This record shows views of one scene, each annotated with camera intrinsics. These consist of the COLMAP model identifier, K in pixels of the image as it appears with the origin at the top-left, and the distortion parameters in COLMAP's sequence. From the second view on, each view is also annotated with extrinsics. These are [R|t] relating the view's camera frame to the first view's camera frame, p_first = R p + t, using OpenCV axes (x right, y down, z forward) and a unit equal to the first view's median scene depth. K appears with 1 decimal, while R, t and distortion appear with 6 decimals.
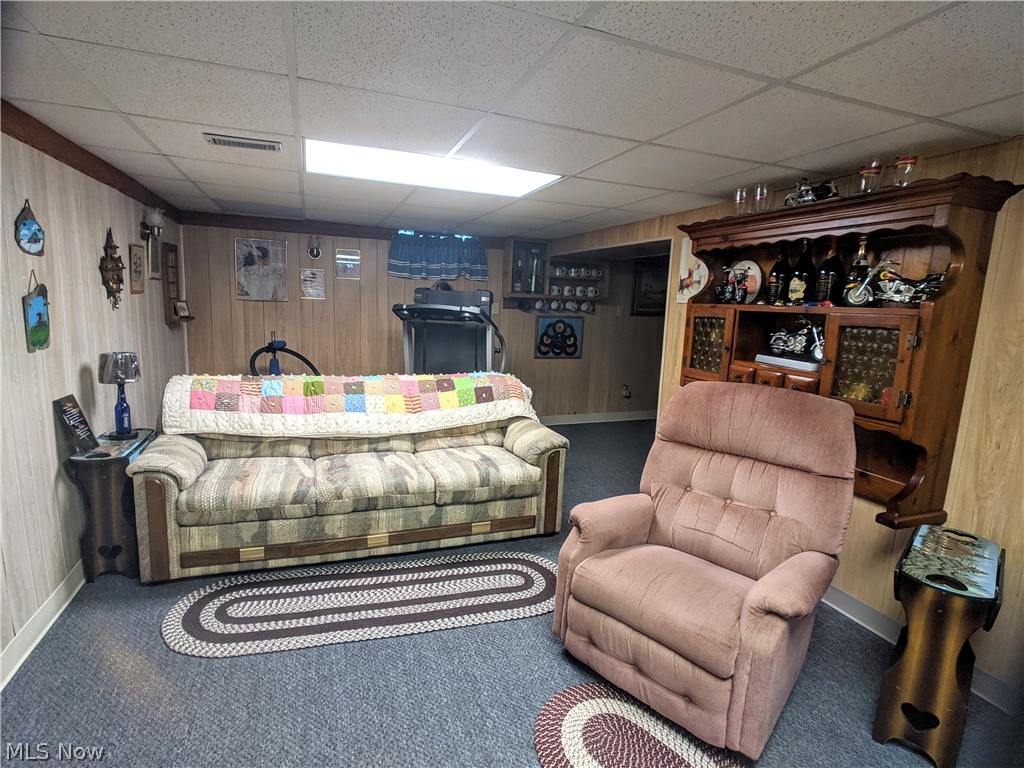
lens RADIAL K [[515.1, 0, 498.6], [0, 515.1, 382.4], [0, 0, 1]] dist [-0.002661, 0.000144]
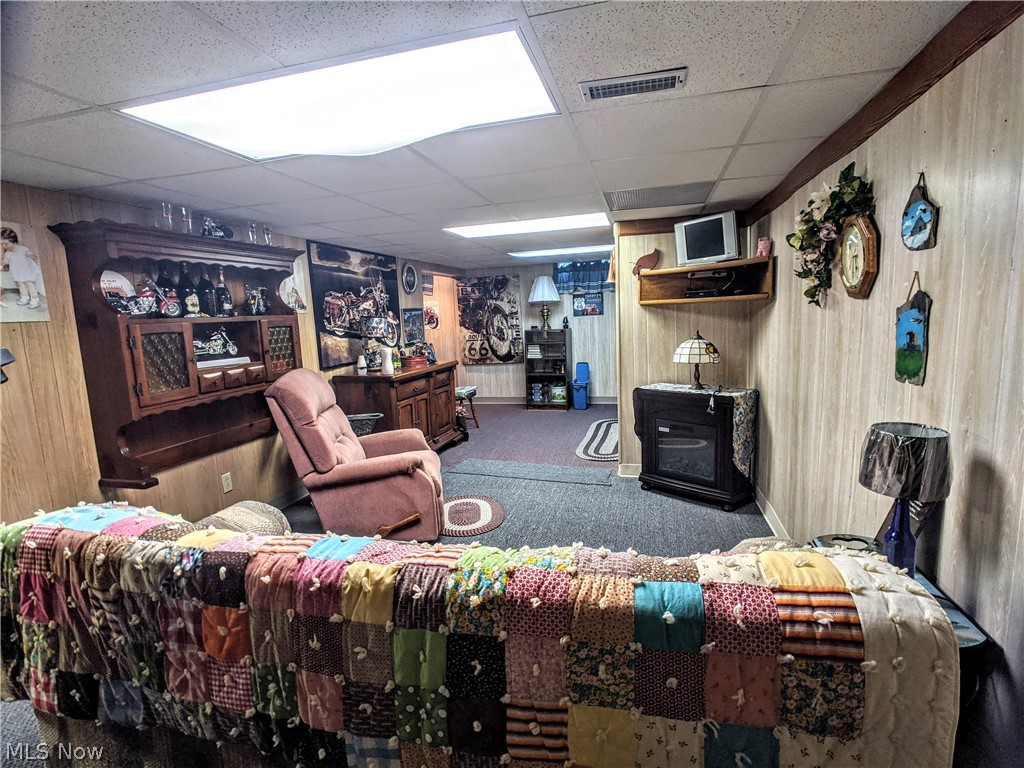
lens RADIAL K [[515.1, 0, 498.6], [0, 515.1, 382.4], [0, 0, 1]] dist [-0.002661, 0.000144]
pose [[-0.806611, -0.084475, 0.585015, -0.795547], [0.105876, 0.953079, 0.283603, -0.307510], [-0.581523, 0.290696, -0.759820, 1.758471]]
